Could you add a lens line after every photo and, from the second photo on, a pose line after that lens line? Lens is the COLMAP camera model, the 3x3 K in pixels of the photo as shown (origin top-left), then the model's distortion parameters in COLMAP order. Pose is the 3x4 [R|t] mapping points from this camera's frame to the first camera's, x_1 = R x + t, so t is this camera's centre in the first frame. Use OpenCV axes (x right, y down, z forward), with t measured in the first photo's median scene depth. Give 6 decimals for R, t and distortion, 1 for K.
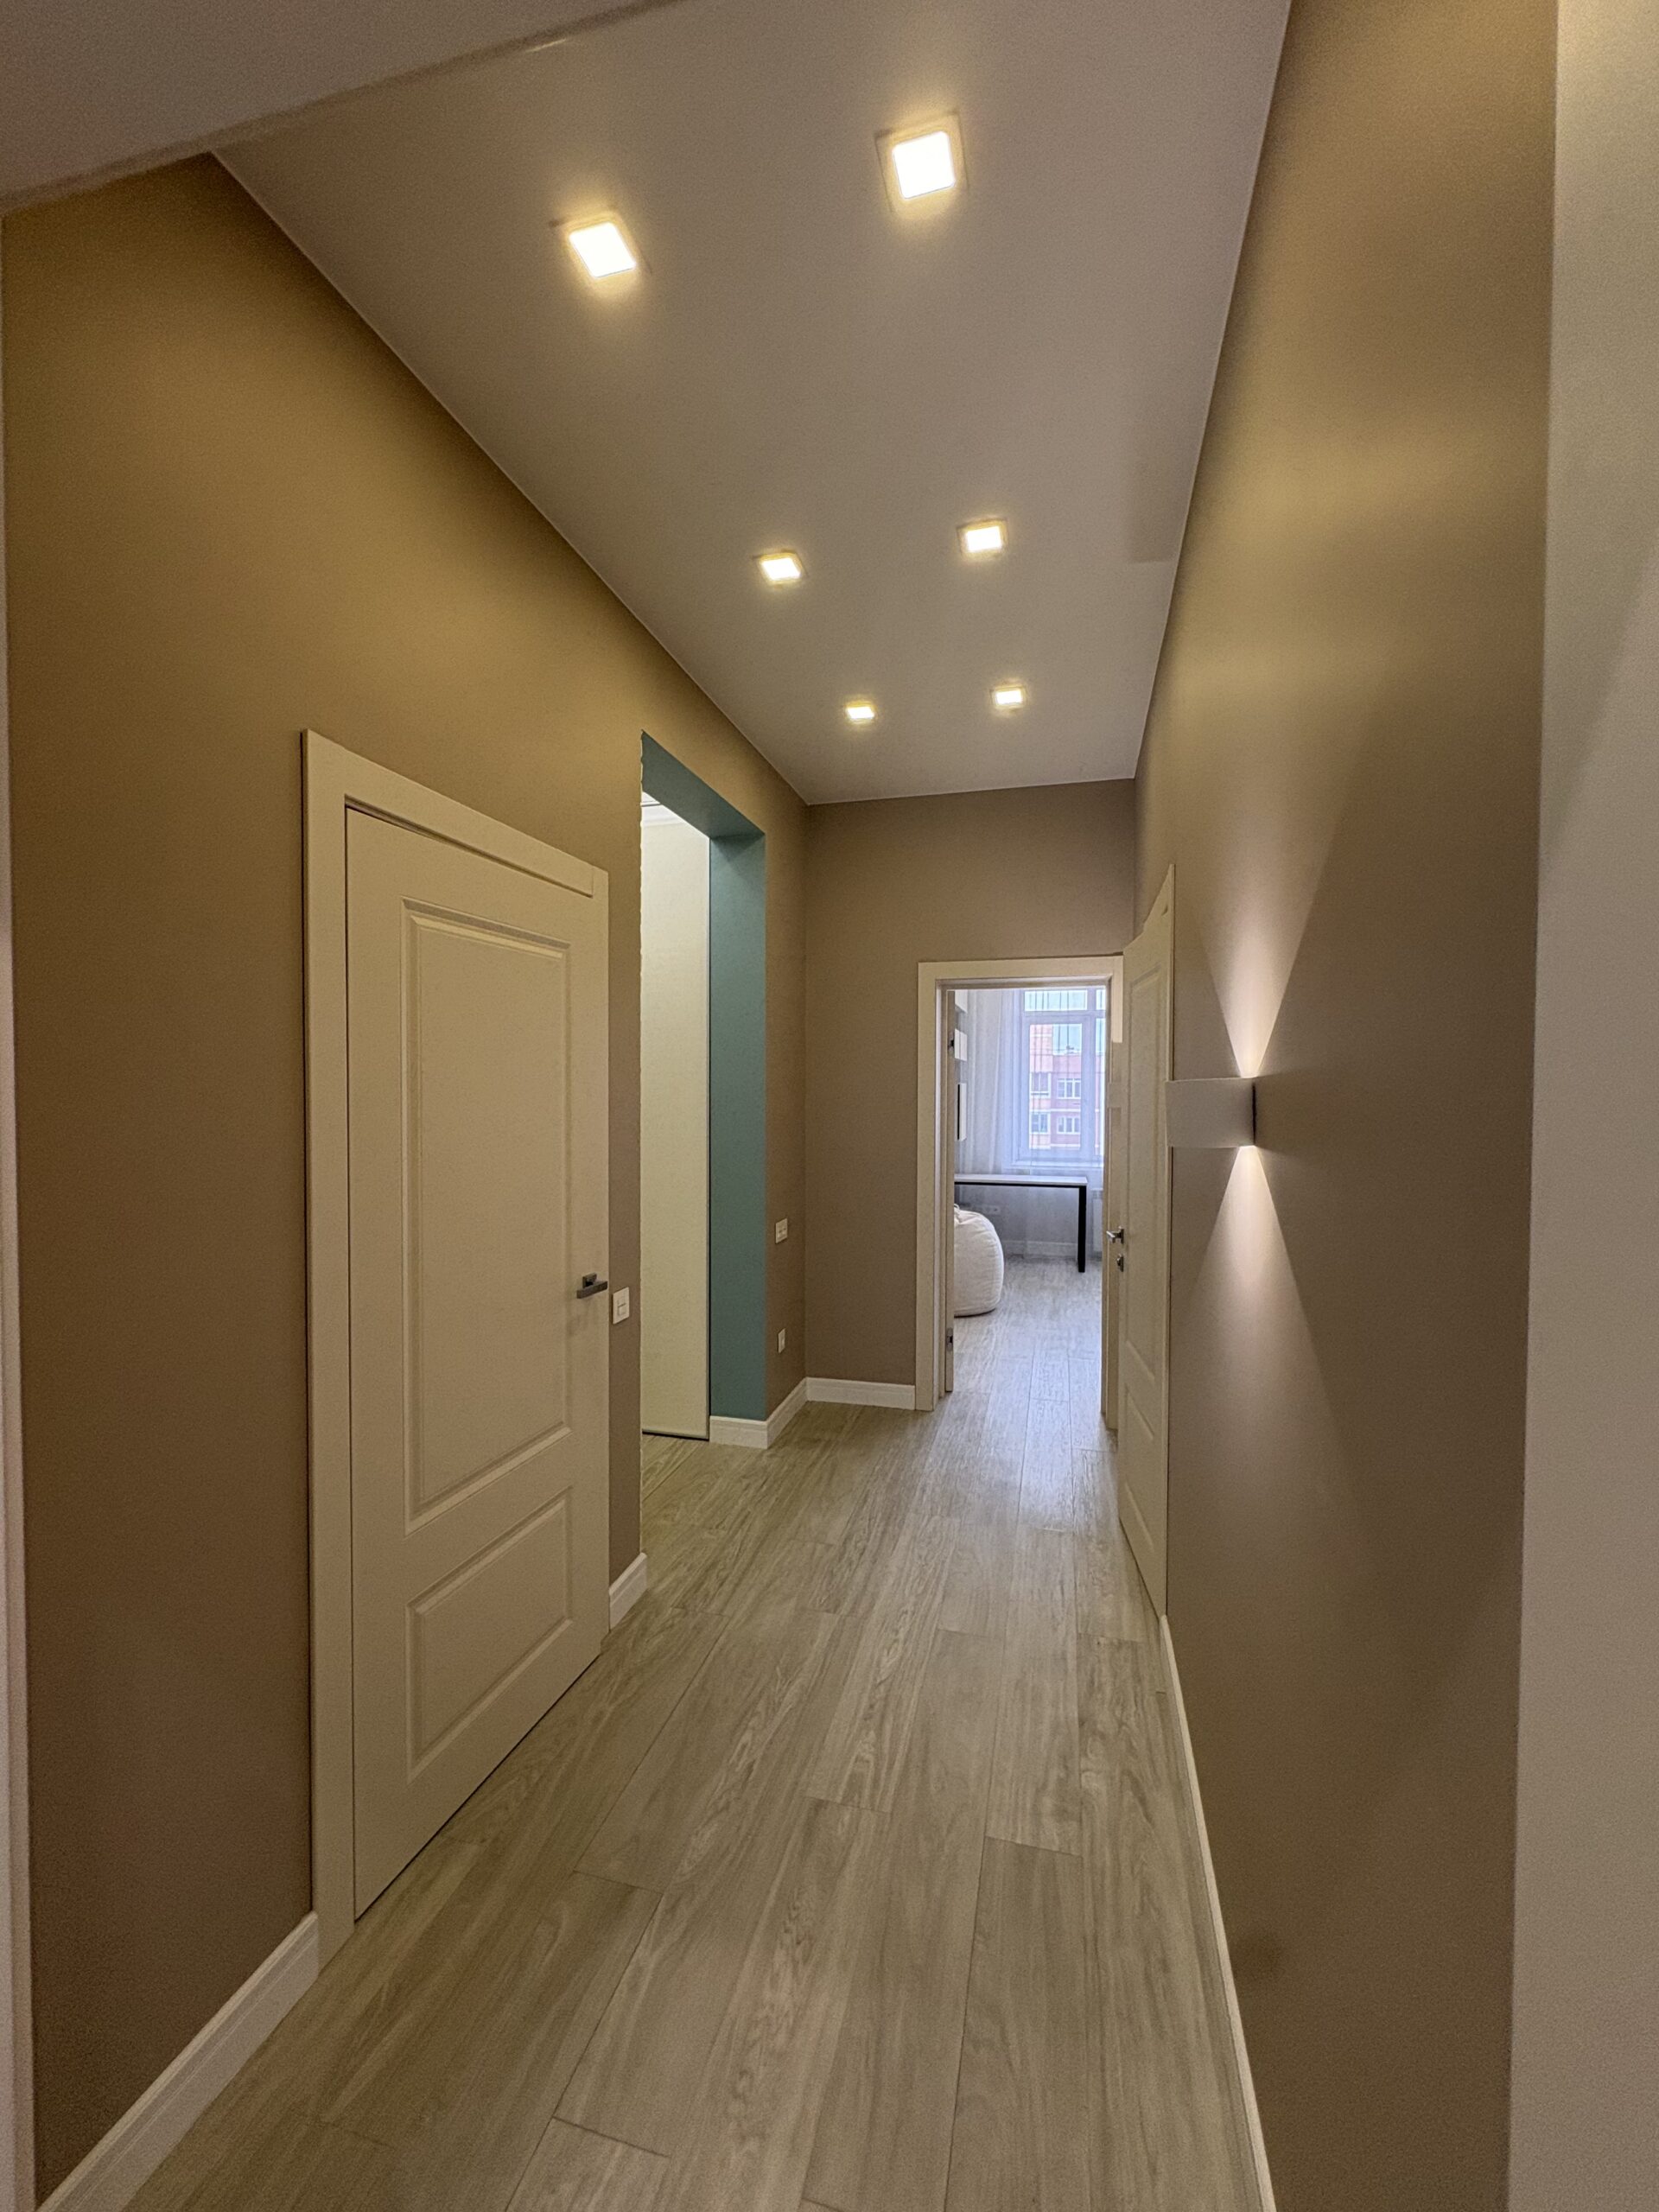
lens RADIAL K [[883.6, 0, 825.8], [0, 883.6, 1116.3], [0, 0, 1]] dist [-0.000321, 0.000216]
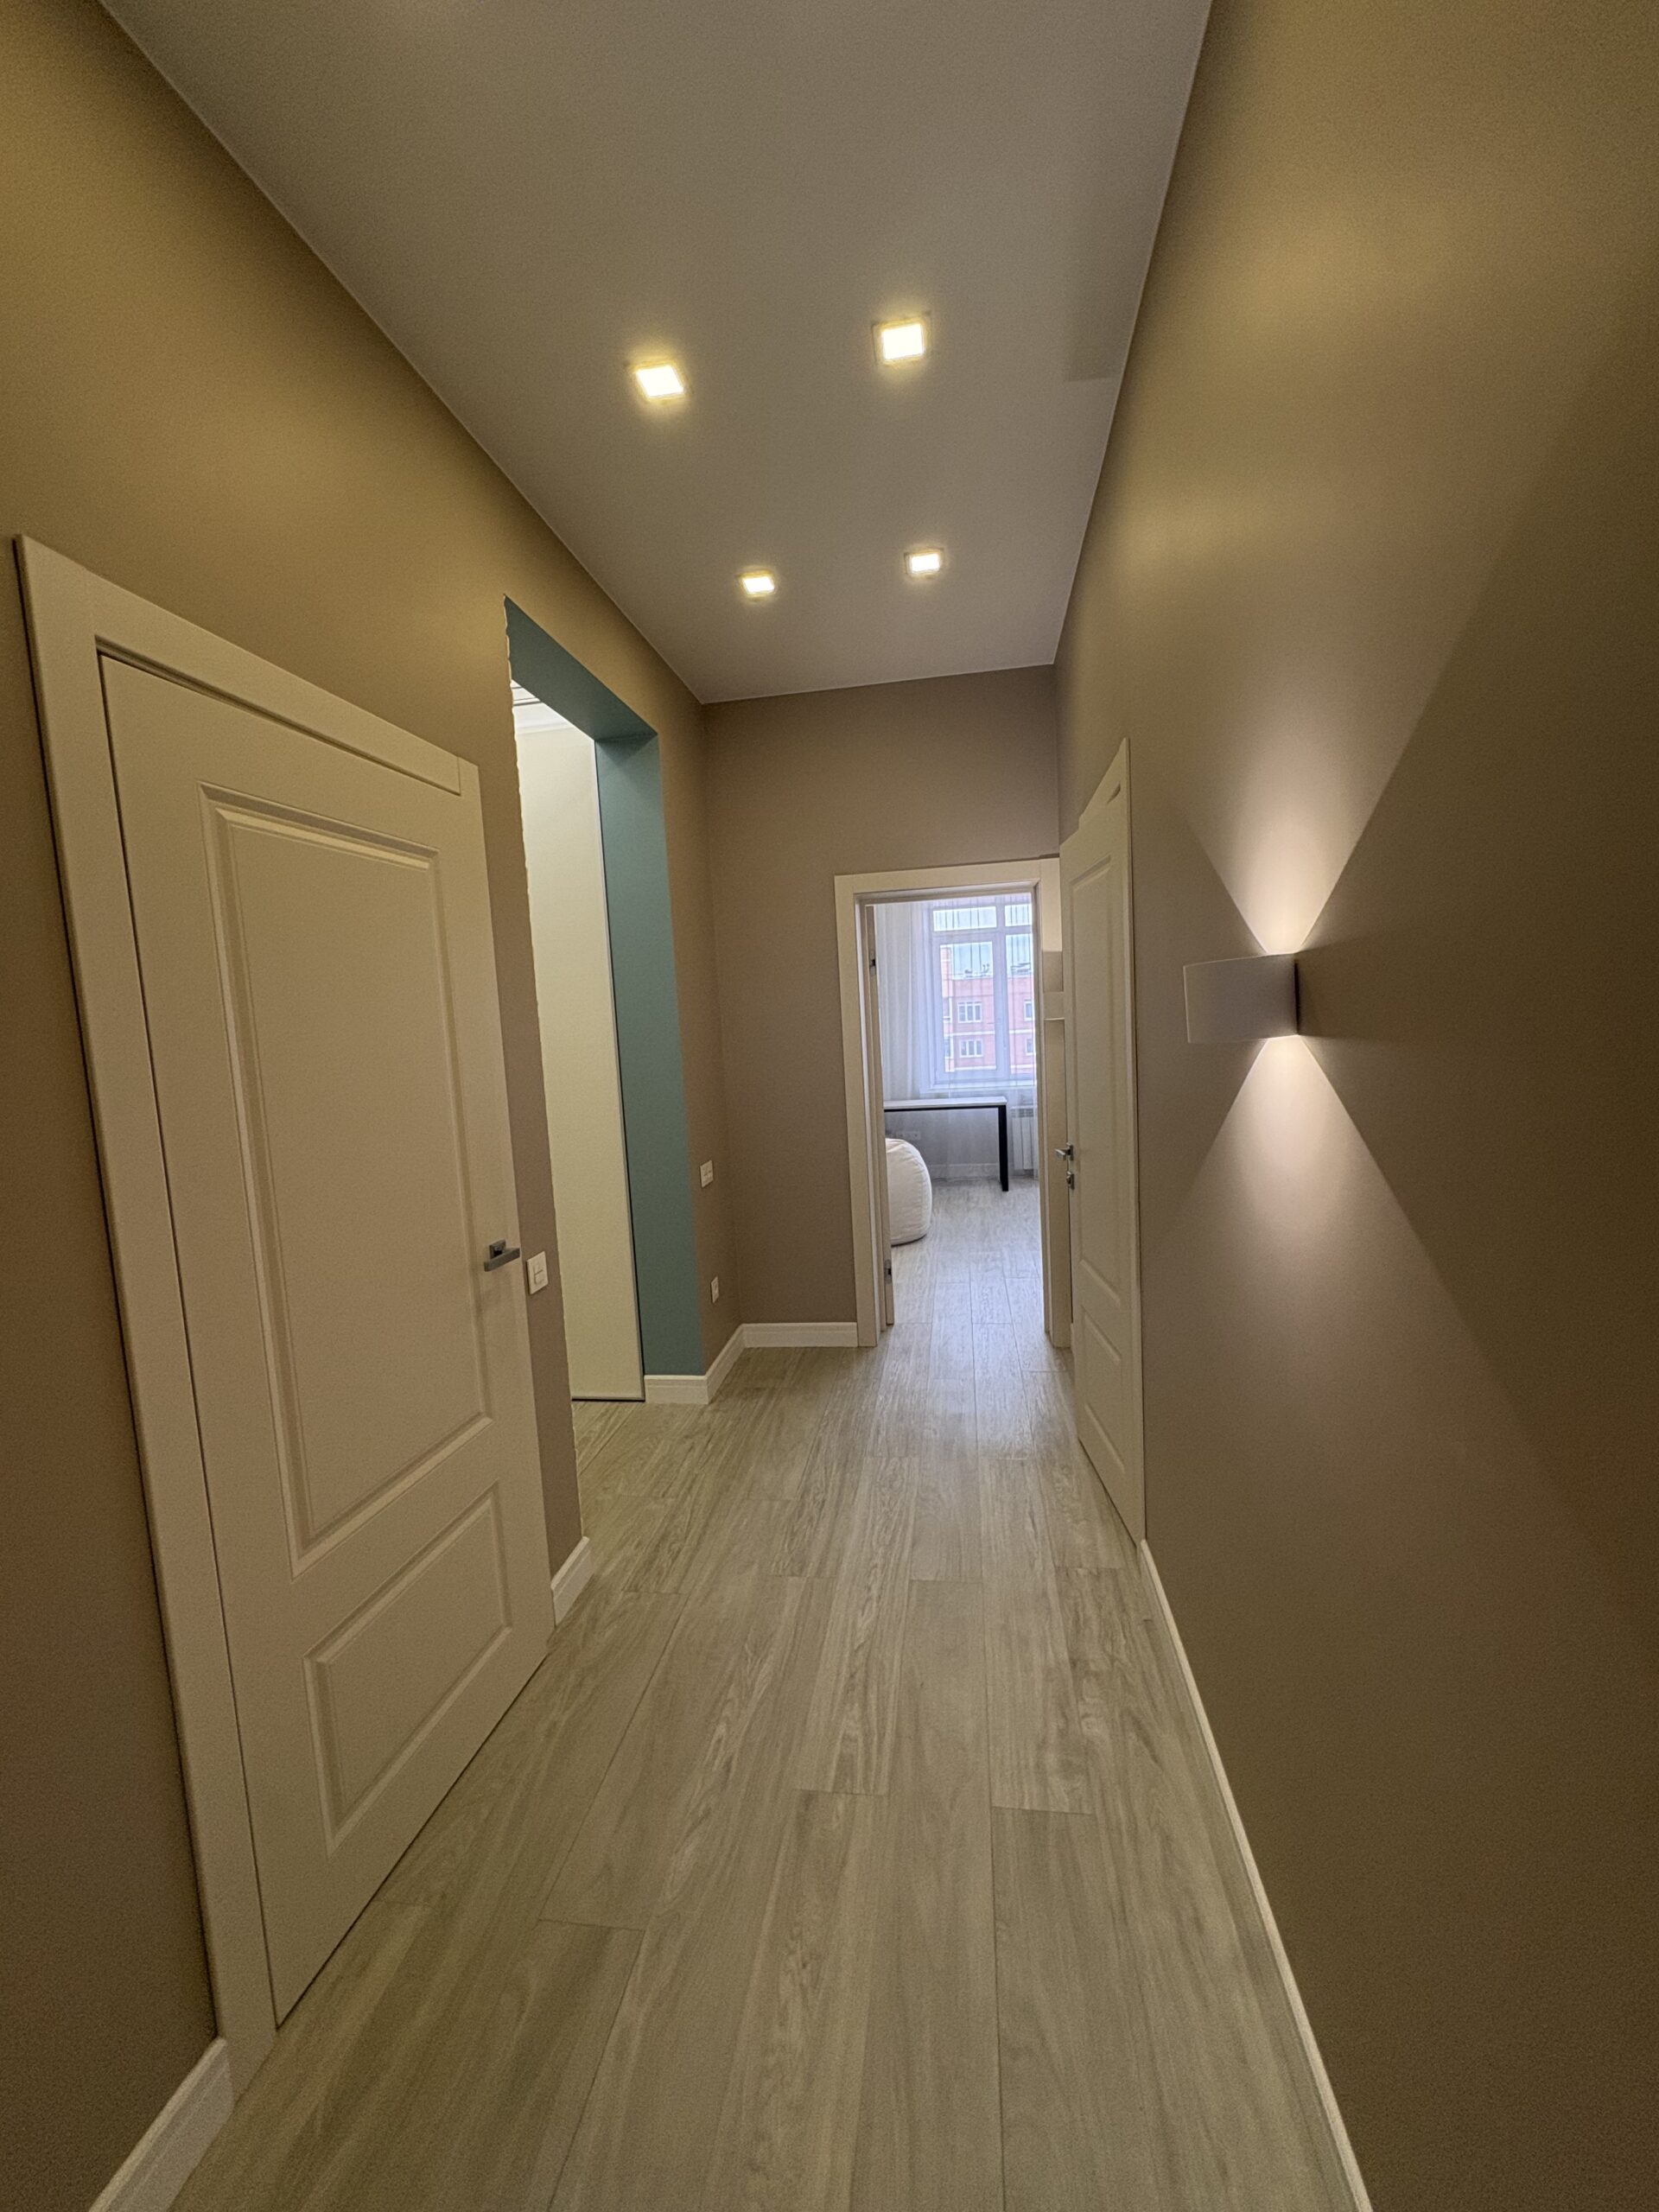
lens RADIAL K [[883.6, 0, 828.1], [0, 883.6, 1114.4], [0, 0, 1]] dist [-0.000321, 0.000216]
pose [[0.992133, -0.069160, 0.104350, -0.028903], [0.061607, 0.995357, 0.073952, 0.011253], [-0.108980, -0.066942, 0.991787, 0.120366]]
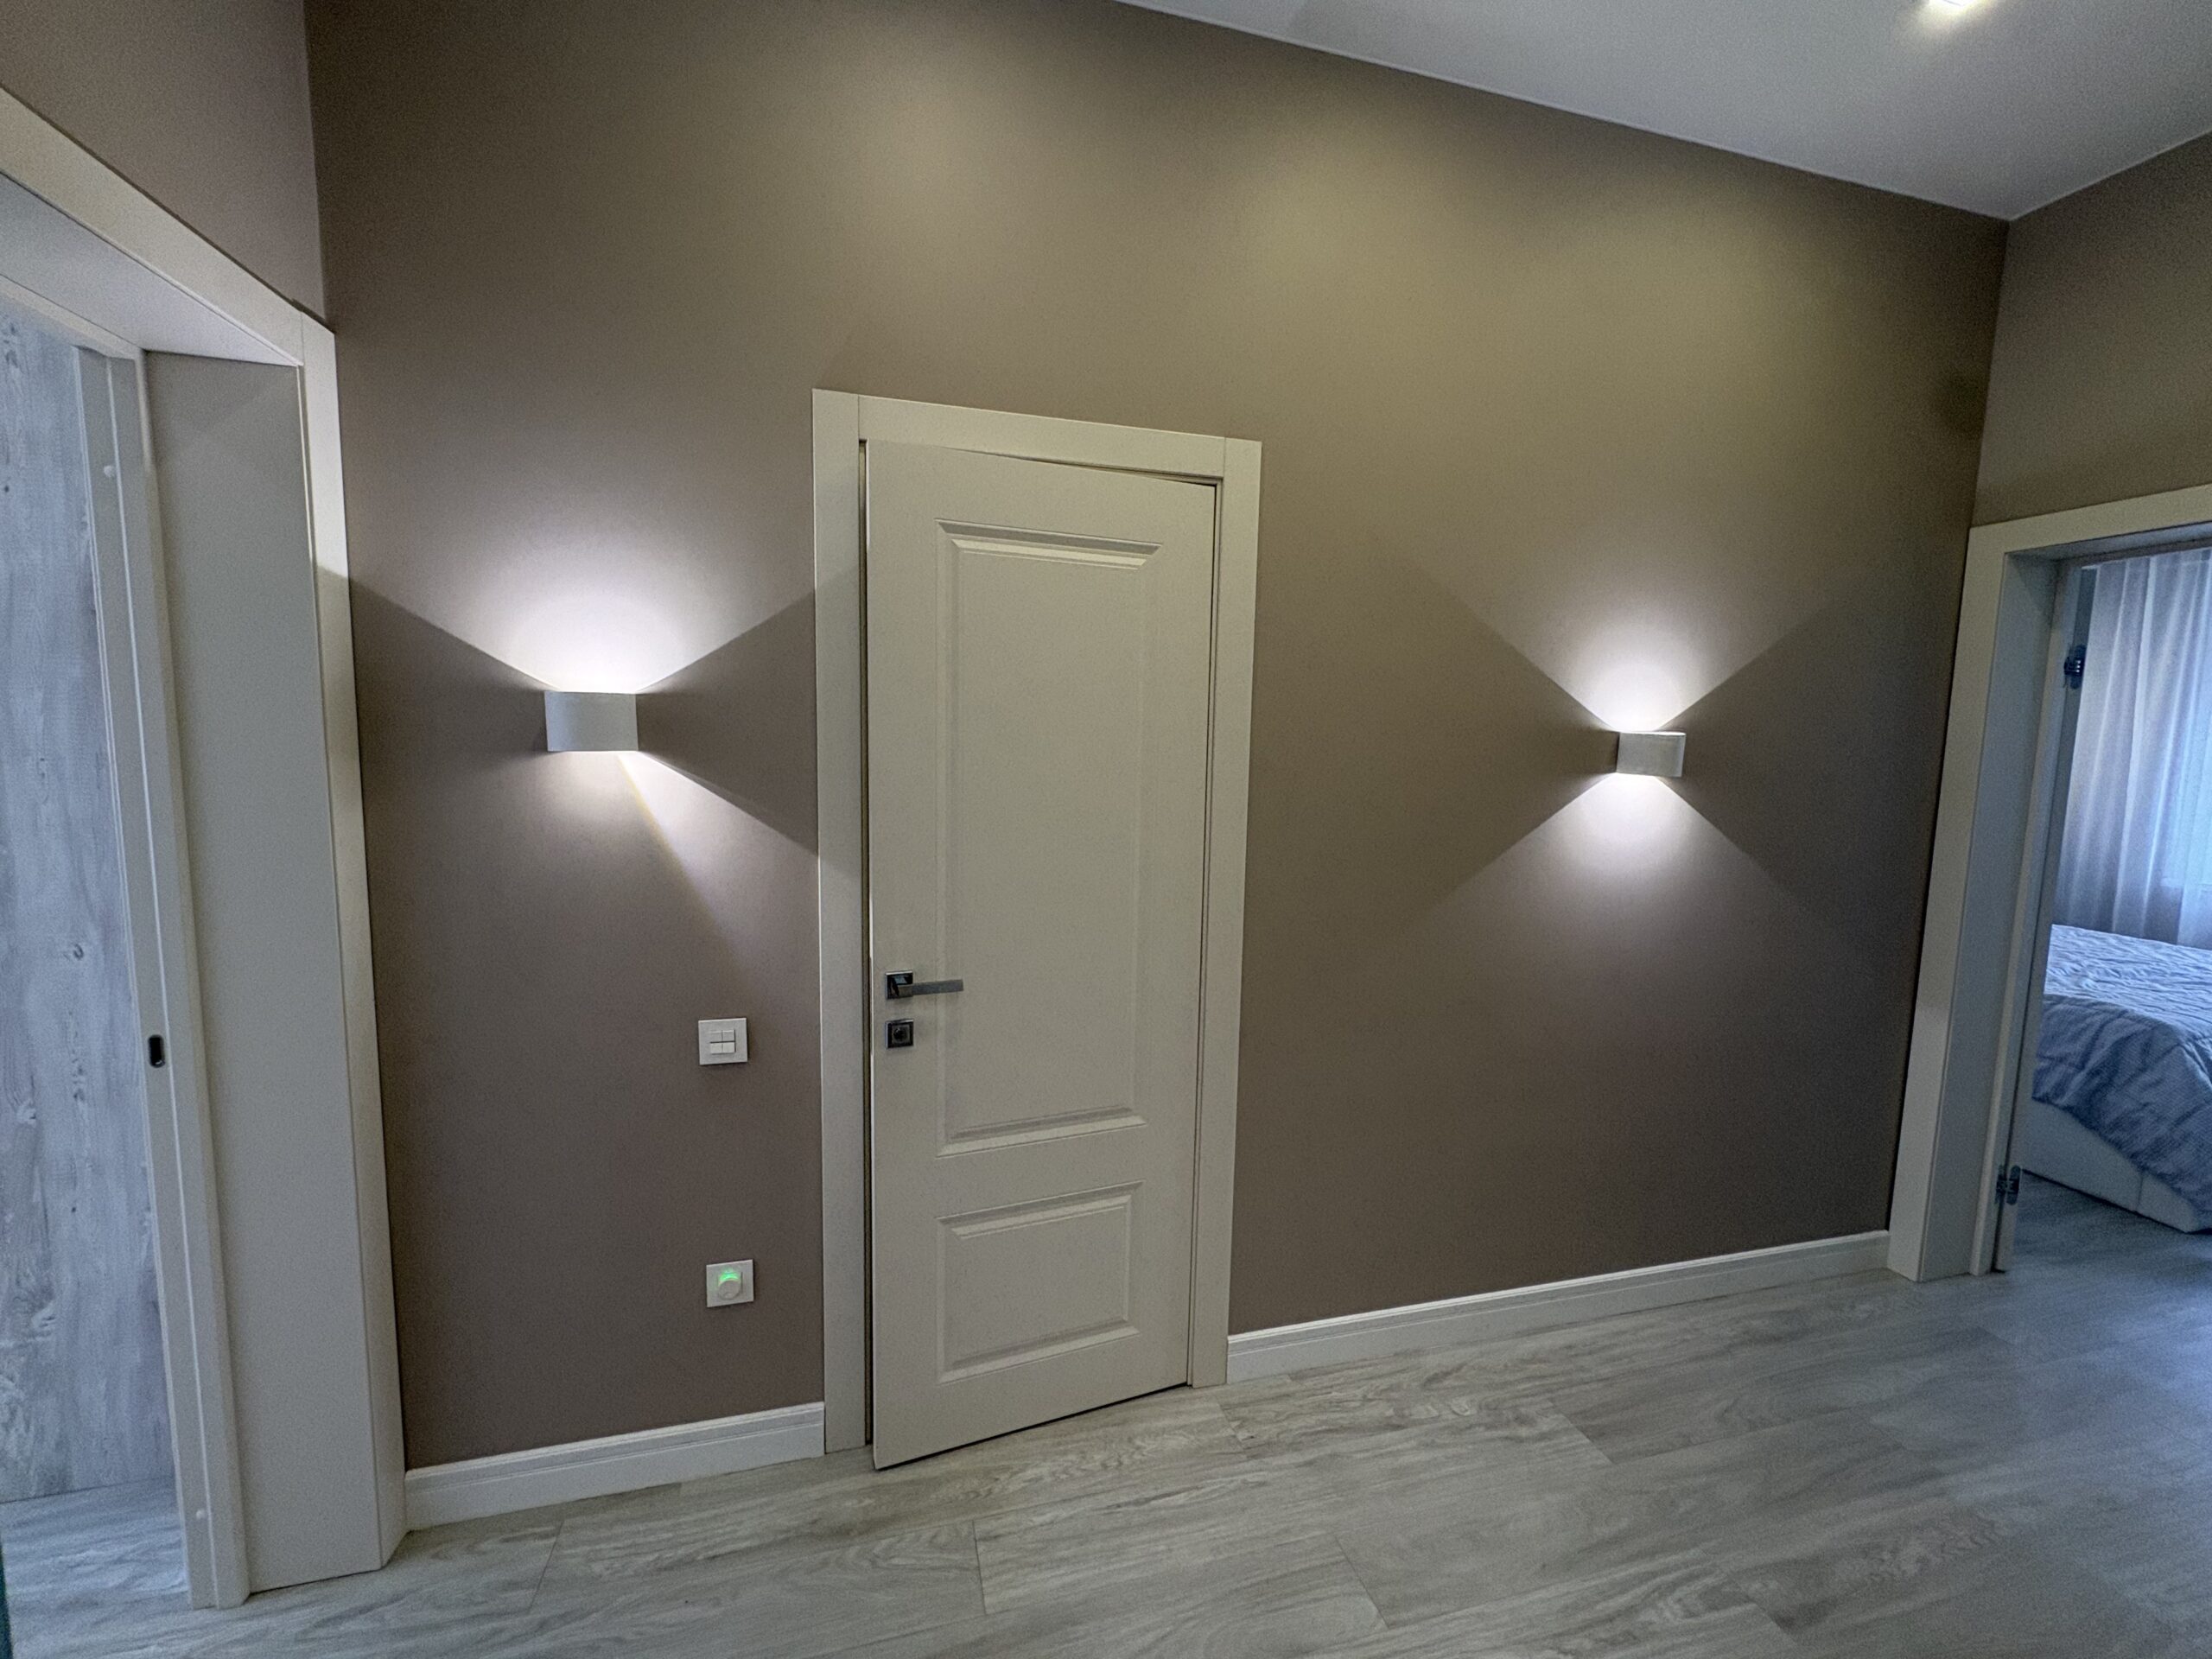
lens RADIAL K [[883.6, 0, 1108.6], [0, 883.6, 829.5], [0, 0, 1]] dist [-0.000321, 0.000216]
pose [[-0.504702, -0.107484, 0.856576, -0.264826], [0.000385, 0.992191, 0.124728, -0.042242], [-0.863294, 0.063280, -0.500719, 1.605175]]
